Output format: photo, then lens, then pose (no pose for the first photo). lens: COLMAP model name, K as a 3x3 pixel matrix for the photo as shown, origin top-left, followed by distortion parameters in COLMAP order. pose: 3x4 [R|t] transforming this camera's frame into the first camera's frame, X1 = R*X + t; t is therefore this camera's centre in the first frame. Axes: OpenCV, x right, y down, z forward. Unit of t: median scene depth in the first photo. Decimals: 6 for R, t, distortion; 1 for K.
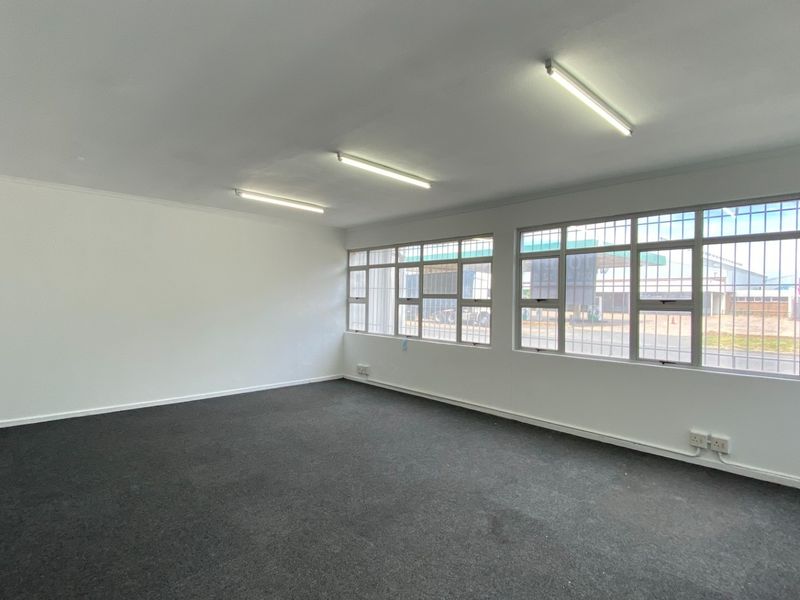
lens RADIAL K [[423.4, 0, 397.9], [0, 423.4, 300.4], [0, 0, 1]] dist [0.000404, -0.000856]
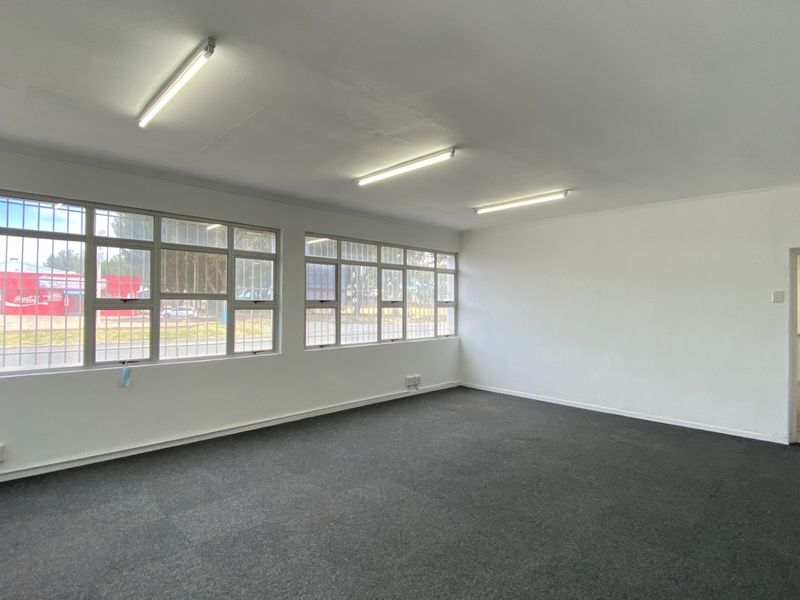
lens RADIAL K [[423.4, 0, 397.9], [0, 423.4, 300.4], [0, 0, 1]] dist [0.000404, -0.000856]
pose [[-0.030290, -0.005808, 0.999524, -0.771330], [-0.003478, 0.999978, 0.005705, -0.010209], [-0.999535, -0.003303, -0.030310, 0.828822]]
